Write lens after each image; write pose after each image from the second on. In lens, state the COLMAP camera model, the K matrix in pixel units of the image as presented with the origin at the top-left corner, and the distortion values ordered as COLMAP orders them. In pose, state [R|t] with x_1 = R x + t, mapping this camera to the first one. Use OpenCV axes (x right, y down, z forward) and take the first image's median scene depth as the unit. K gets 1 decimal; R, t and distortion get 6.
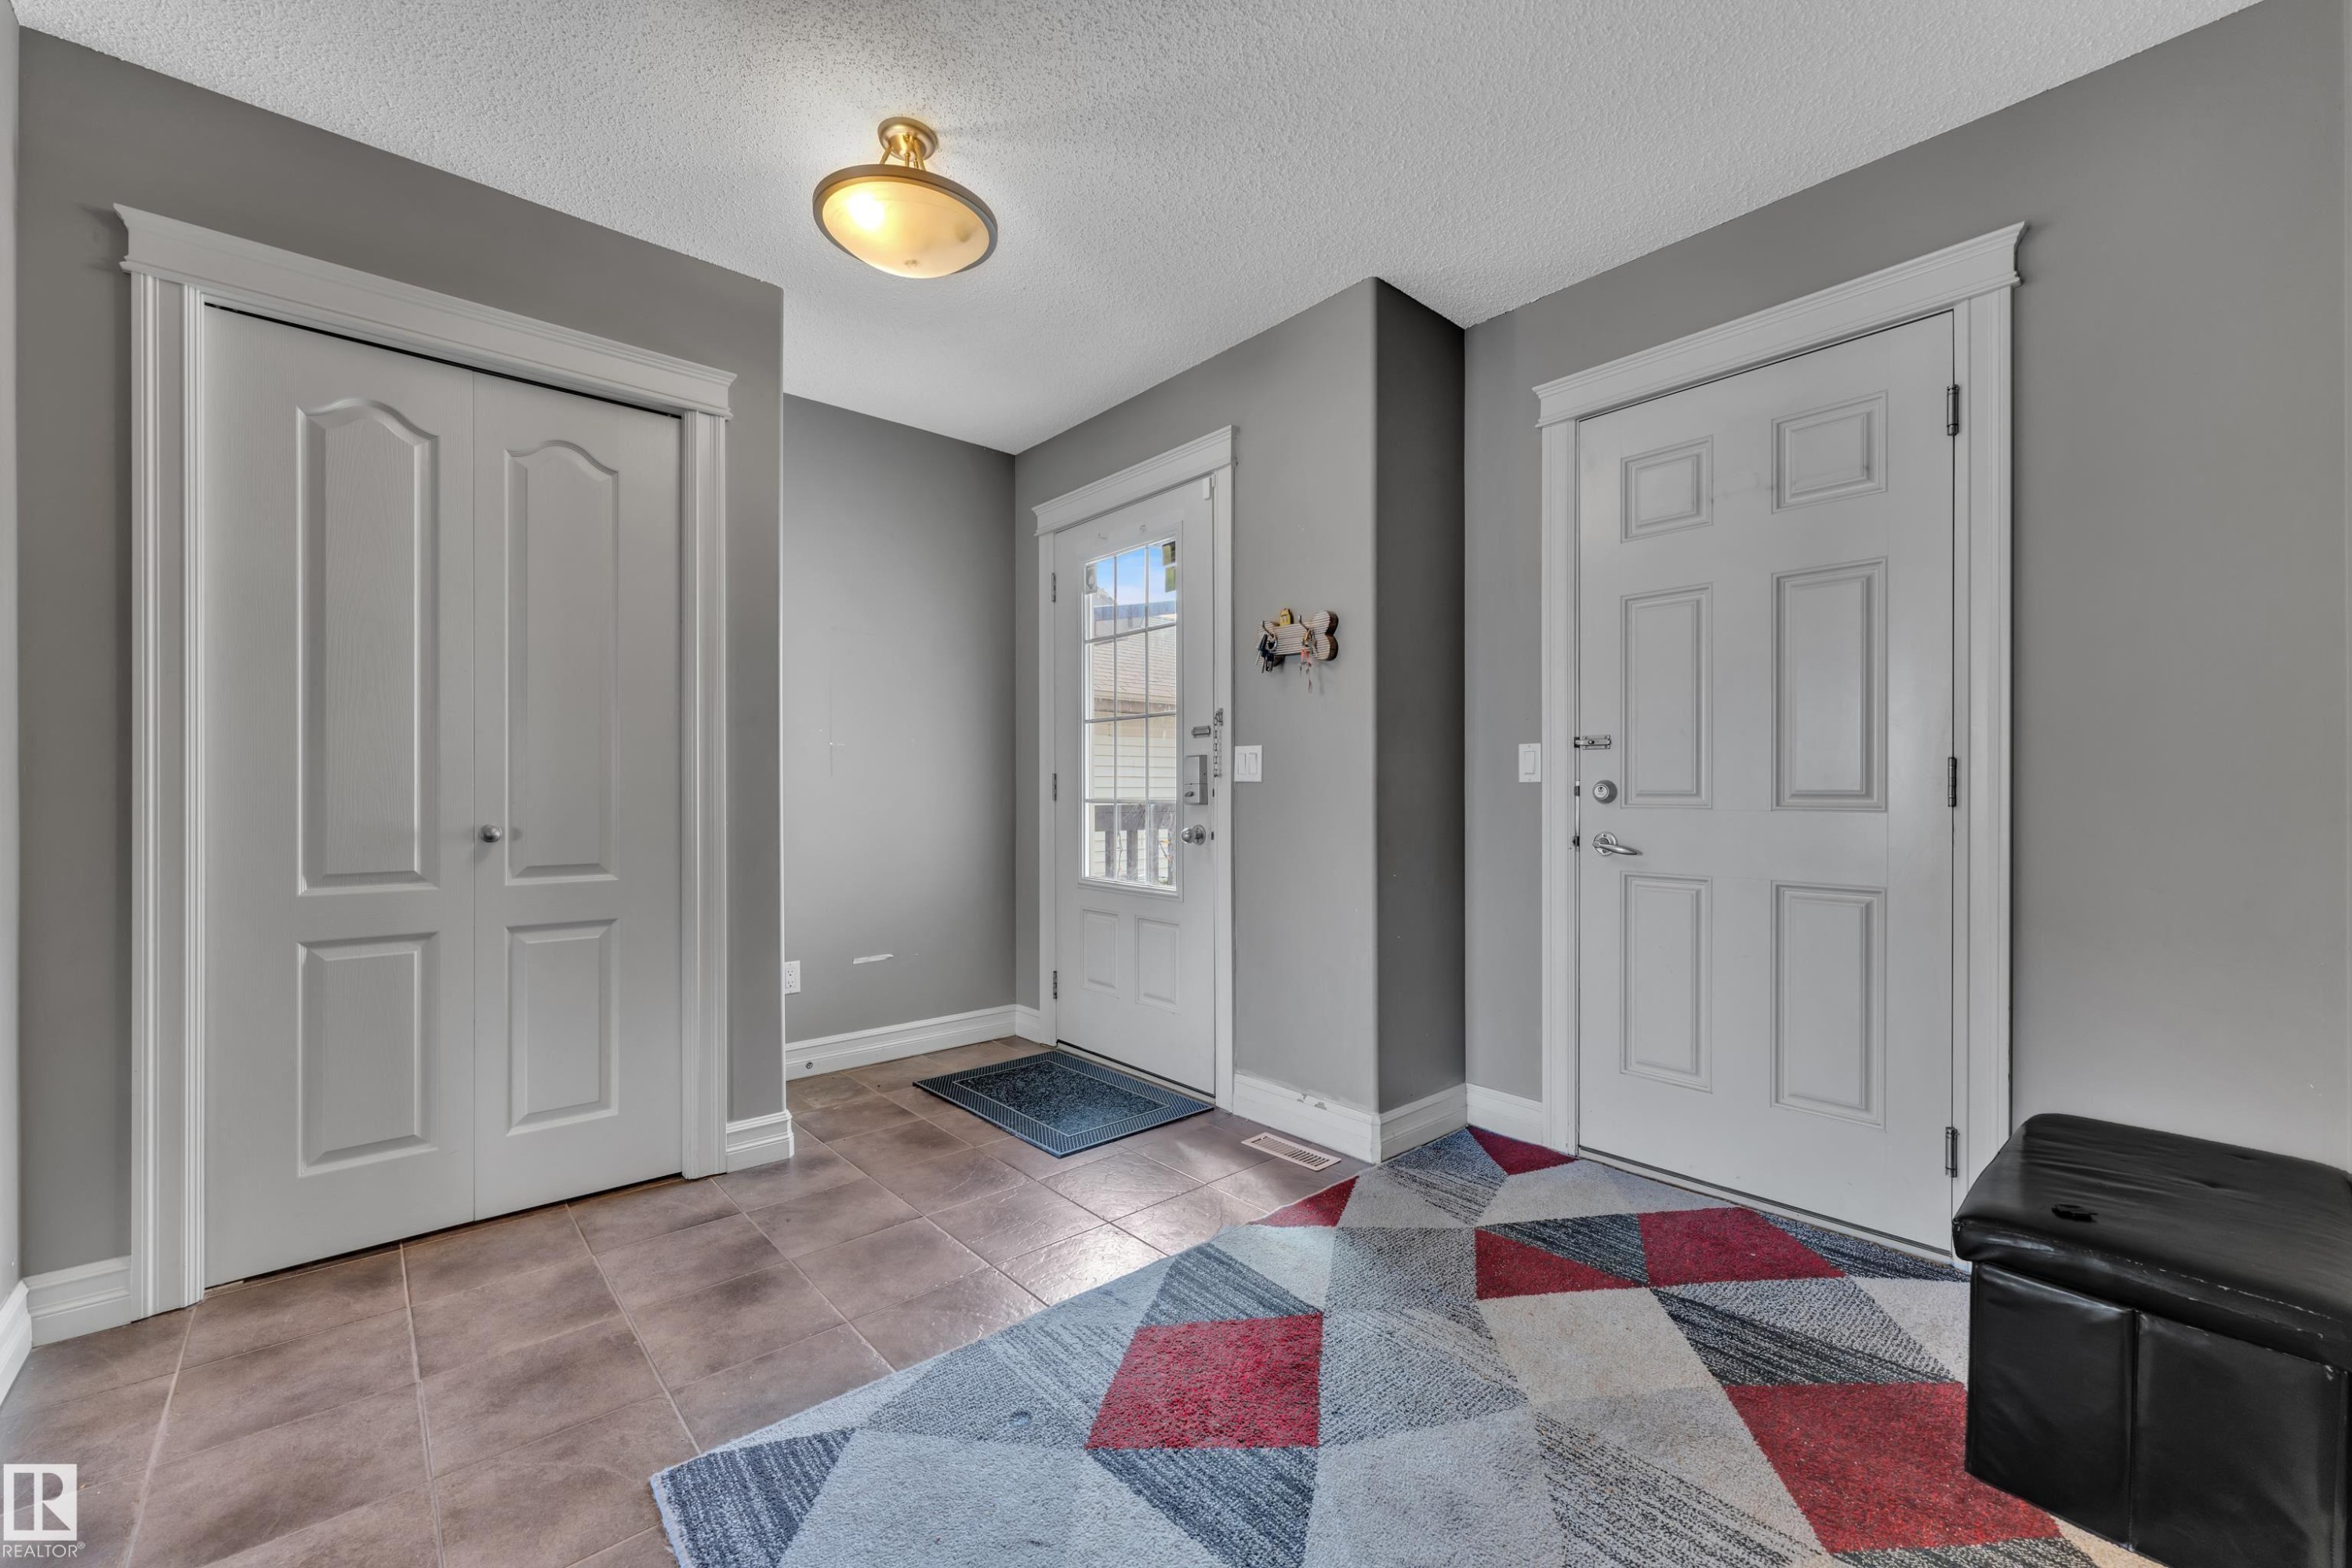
lens RADIAL K [[947.4, 0, 1178.5], [0, 947.4, 796.5], [0, 0, 1]] dist [0.003095, -0.000002]
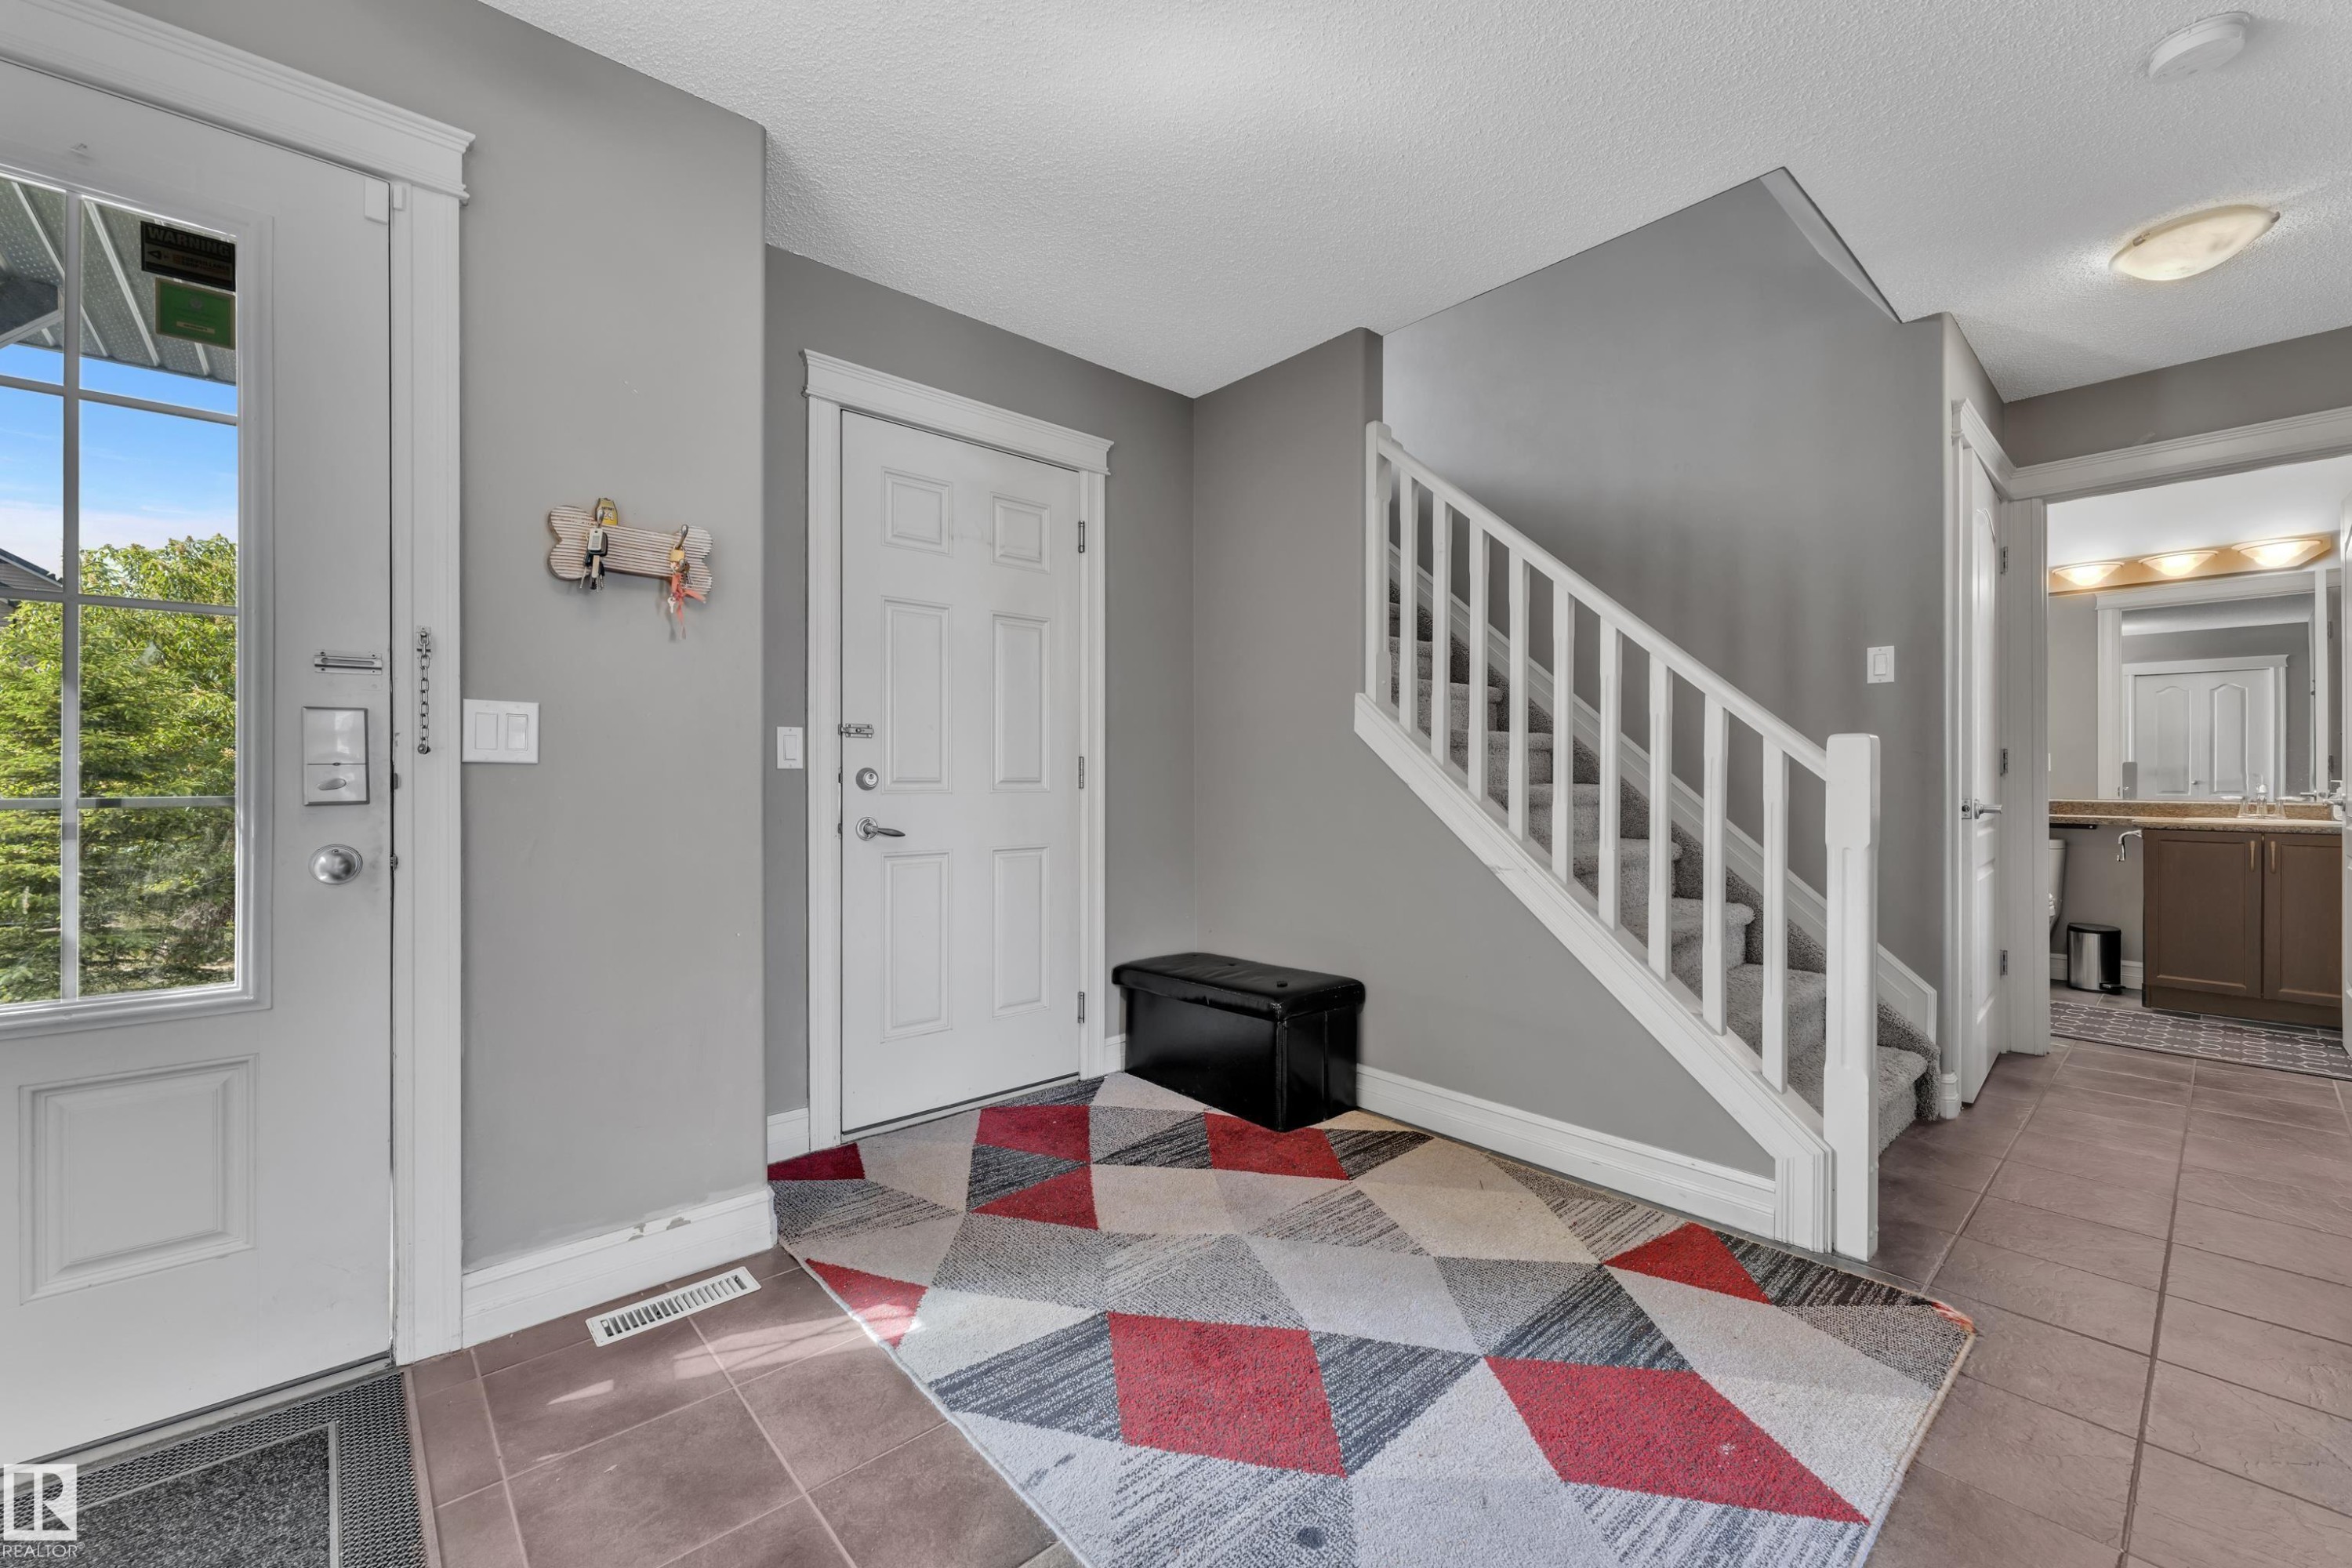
lens RADIAL K [[947.4, 0, 1176.2], [0, 947.4, 777.0], [0, 0, 1]] dist [0.003095, -0.000002]
pose [[-0.007780, 0.001057, 0.999969, -0.705112], [0.004679, 0.999989, -0.001021, -0.004971], [-0.999959, 0.004671, -0.007785, 0.794915]]
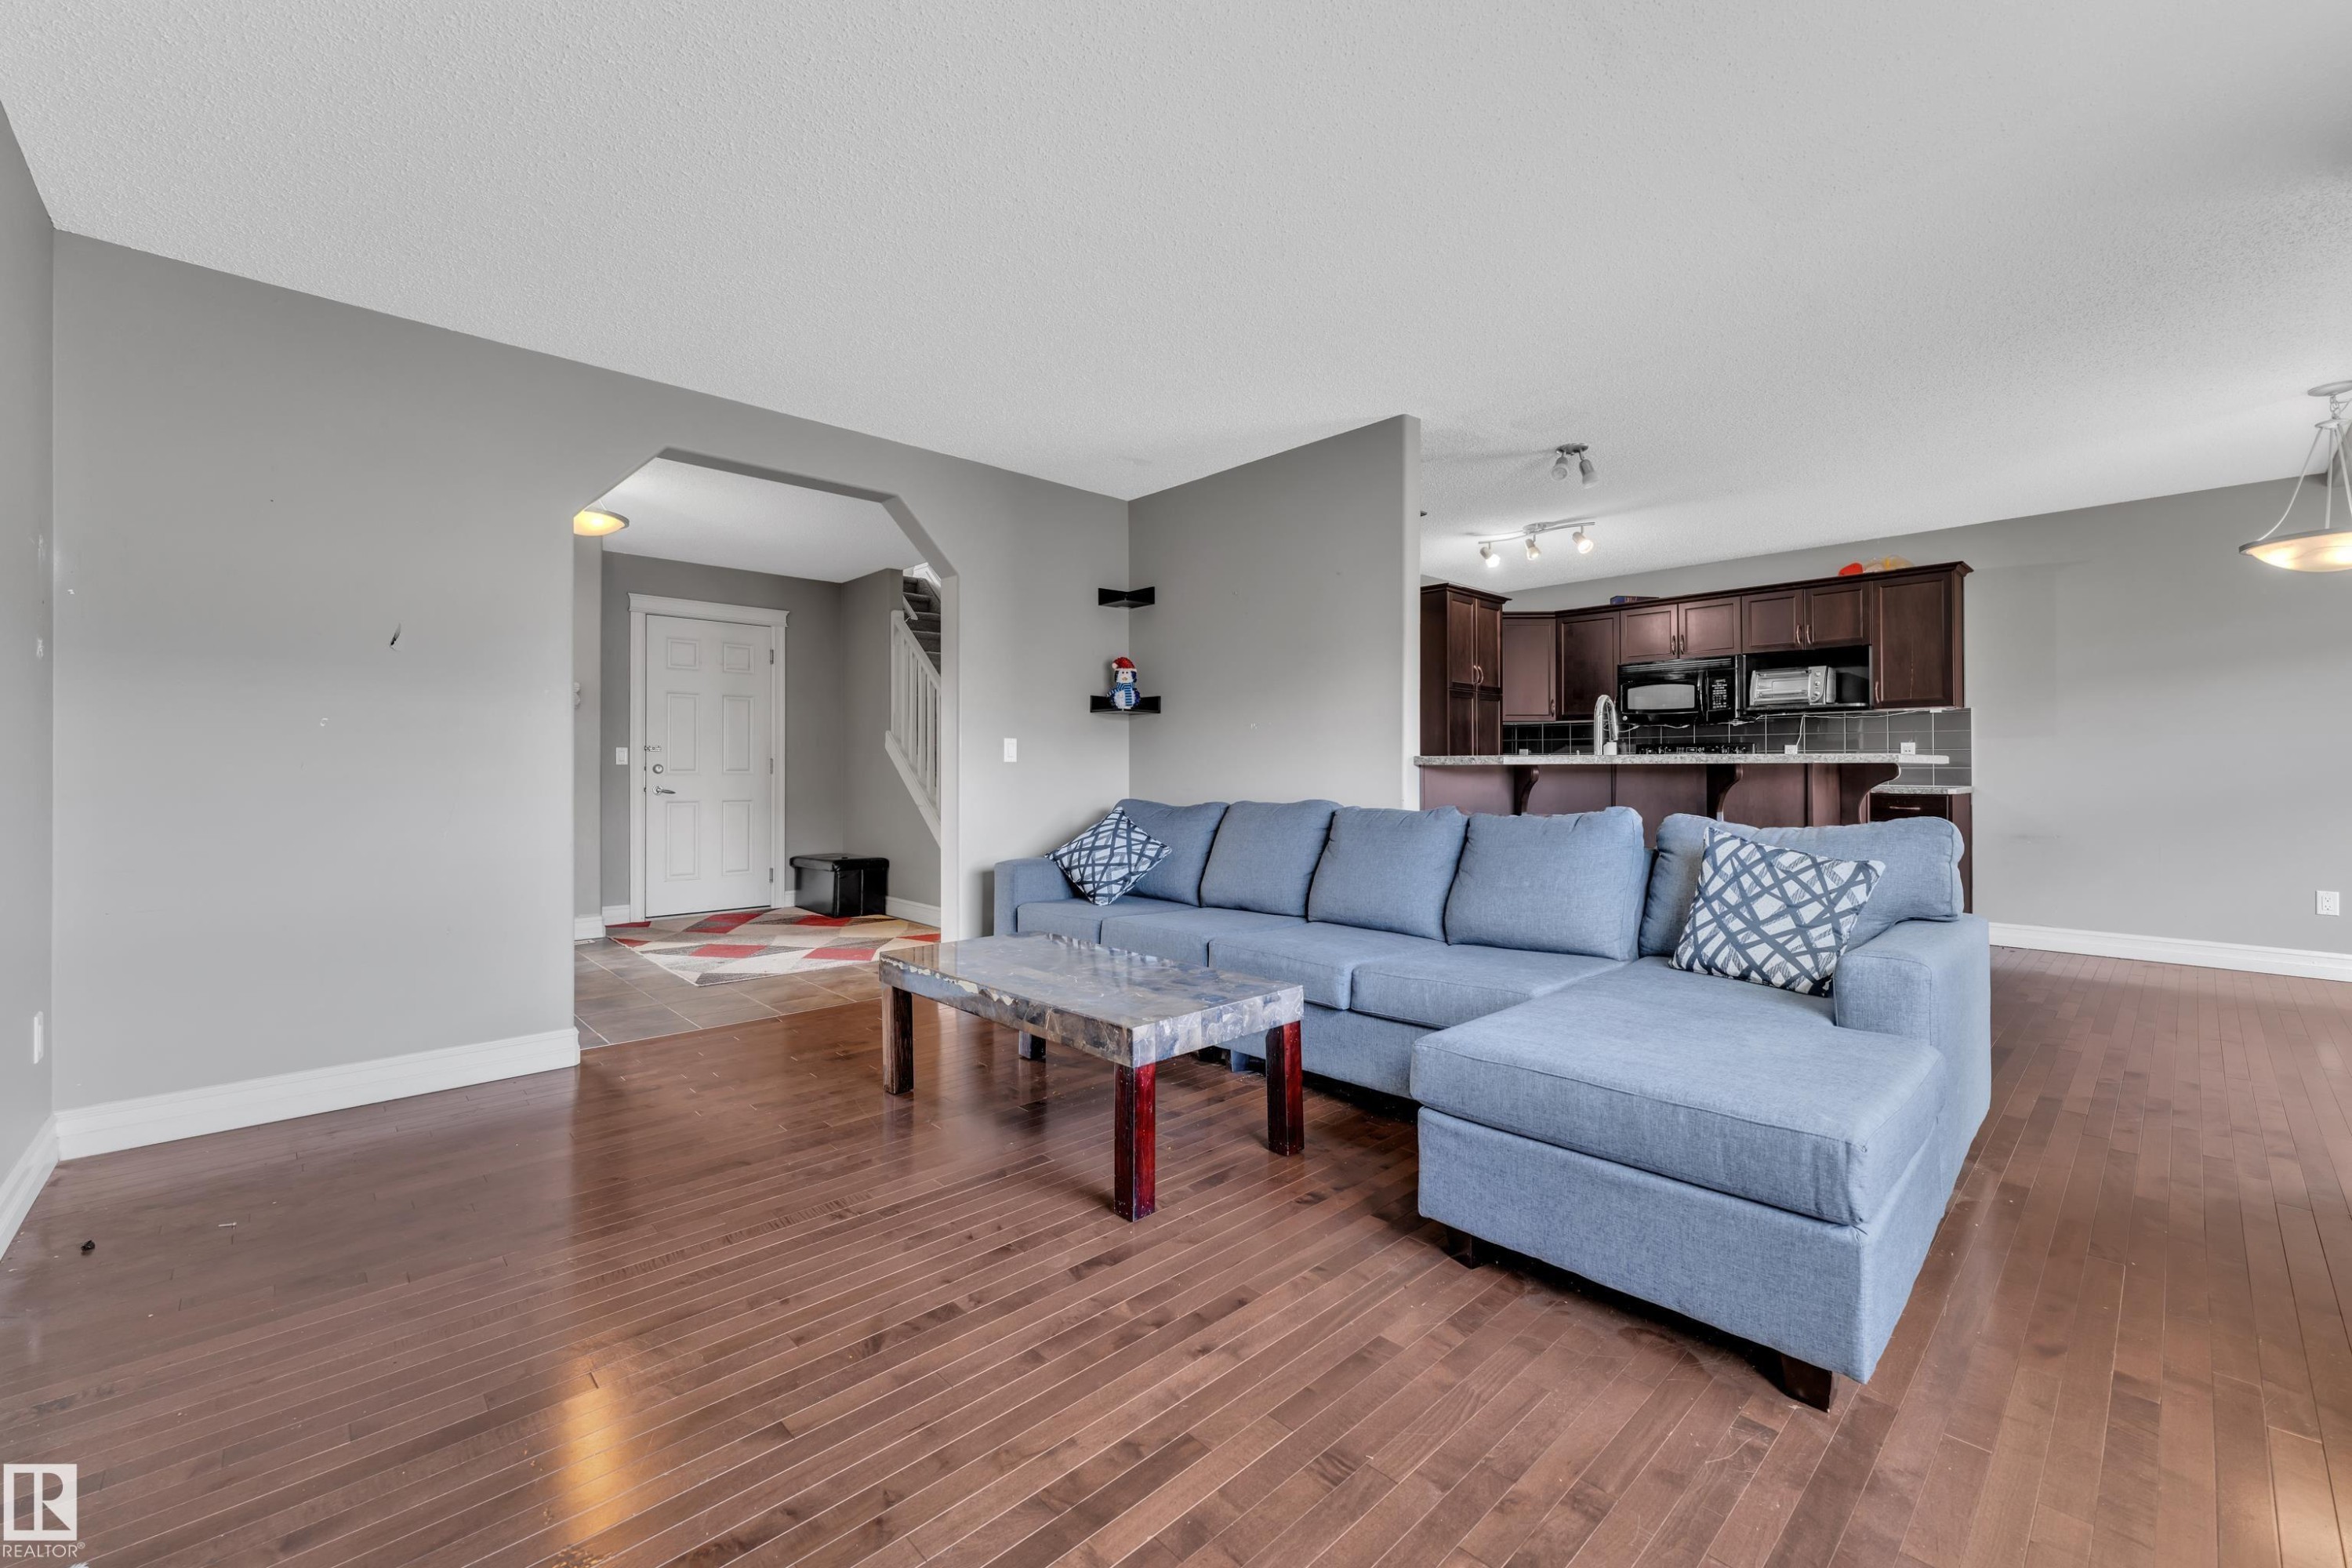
lens RADIAL K [[947.4, 0, 1175.4], [0, 947.4, 770.7], [0, 0, 1]] dist [0.003095, -0.000002]
pose [[-0.010495, 0.011548, 0.999878, -2.423819], [0.011075, 0.999873, -0.011431, 0.050821], [-0.999884, 0.010953, -0.010621, -0.388716]]
